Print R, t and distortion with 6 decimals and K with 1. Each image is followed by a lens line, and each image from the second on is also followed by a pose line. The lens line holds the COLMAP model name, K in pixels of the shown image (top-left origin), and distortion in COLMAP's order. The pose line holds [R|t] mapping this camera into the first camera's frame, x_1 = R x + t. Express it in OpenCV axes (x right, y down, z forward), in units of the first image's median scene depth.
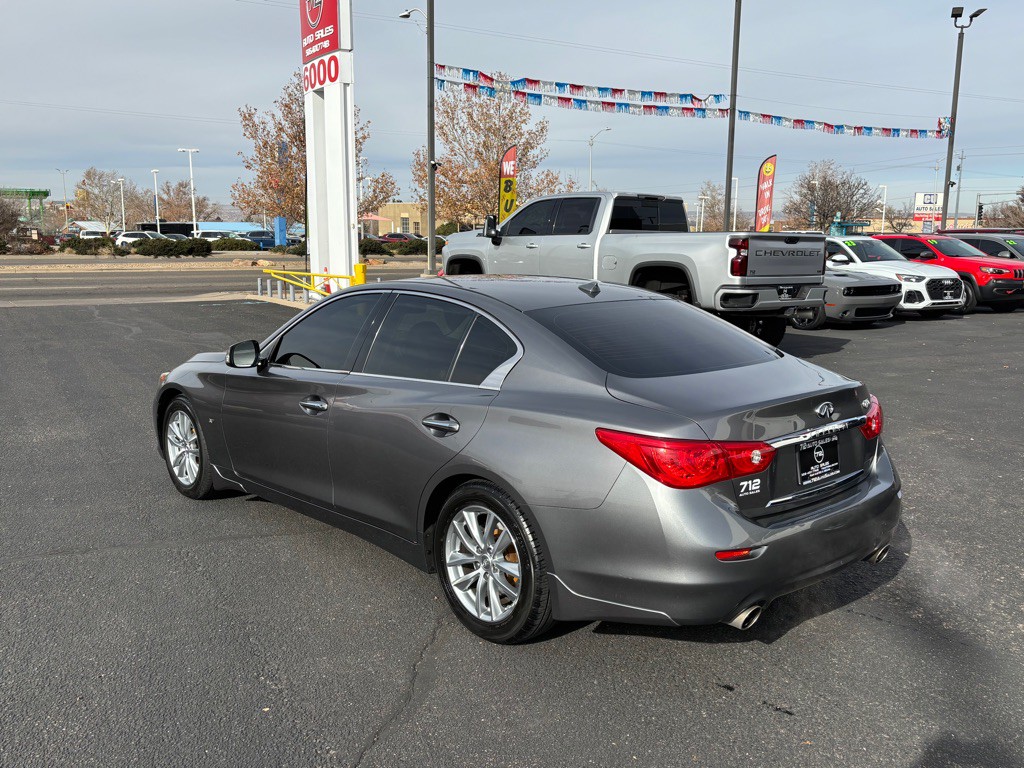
lens RADIAL K [[925.3, 0, 524.0], [0, 925.3, 393.1], [0, 0, 1]] dist [0.028140, -0.011052]
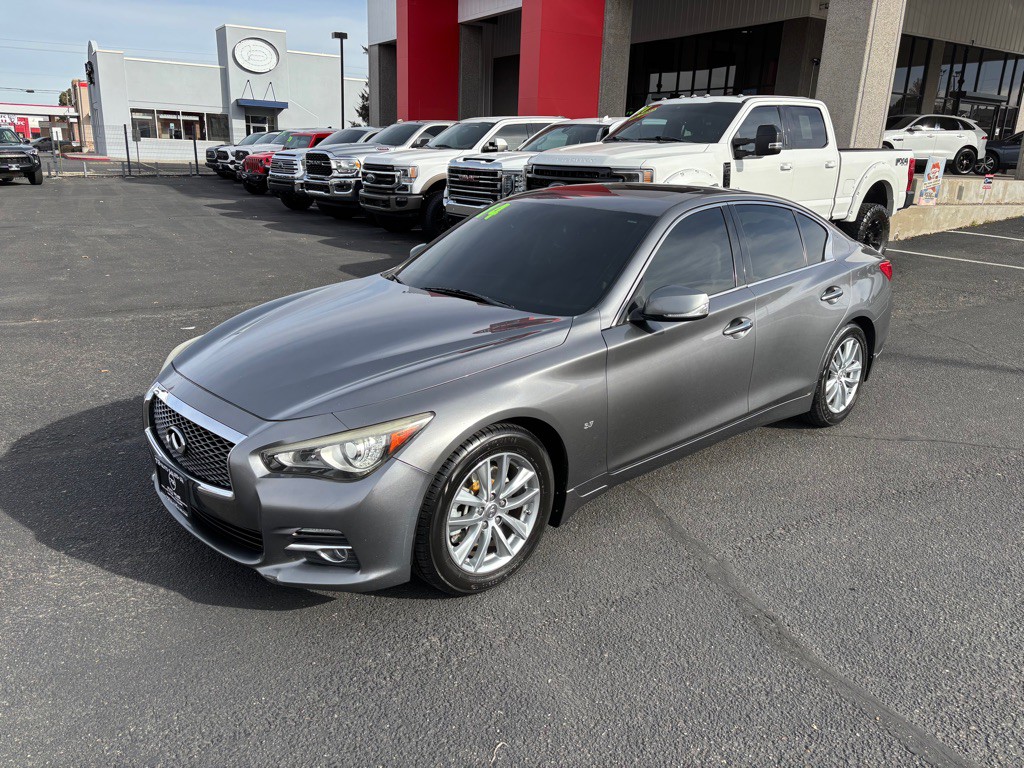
lens RADIAL K [[771.9, 0, 510.6], [0, 771.9, 383.3], [0, 0, 1]] dist [0.052151, -0.047844]
pose [[0.011368, -0.295564, 0.955255, -0.220294], [0.147371, 0.945380, 0.290755, -0.044019], [-0.989016, 0.137472, 0.054305, 0.256103]]
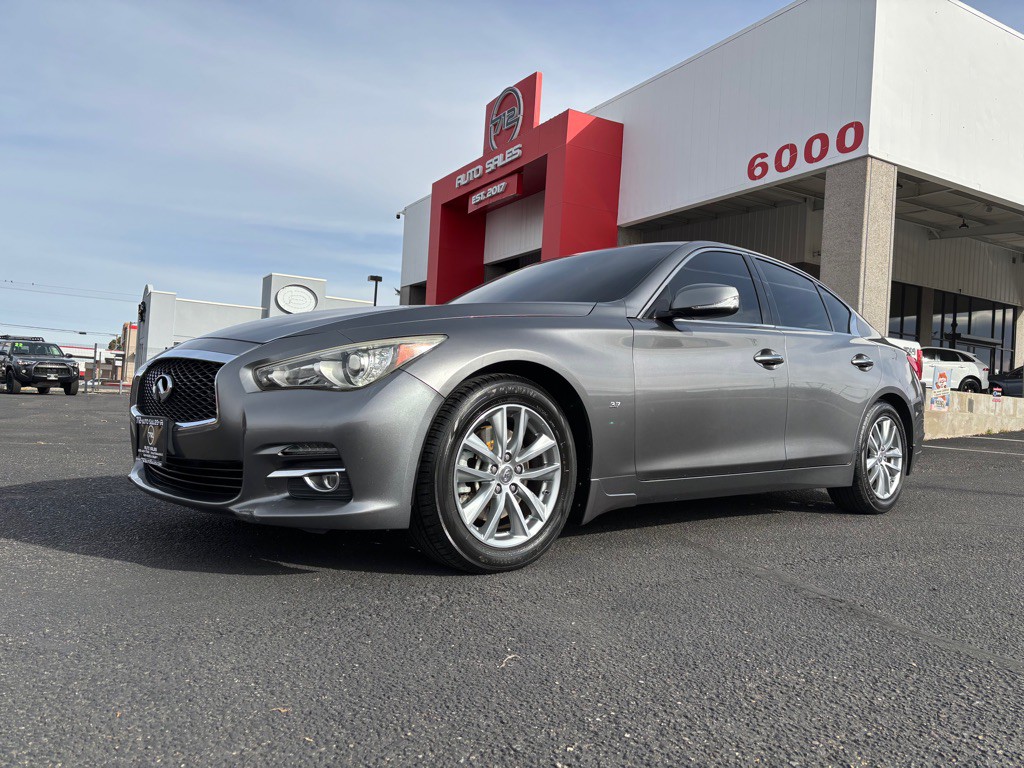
lens RADIAL K [[771.9, 0, 517.8], [0, 771.9, 387.2], [0, 0, 1]] dist [0.052151, -0.047844]
pose [[0.024256, 0.013485, 0.999615, -0.216587], [0.123365, 0.992226, -0.016379, 0.004784], [-0.992065, 0.123715, 0.022404, 0.263715]]
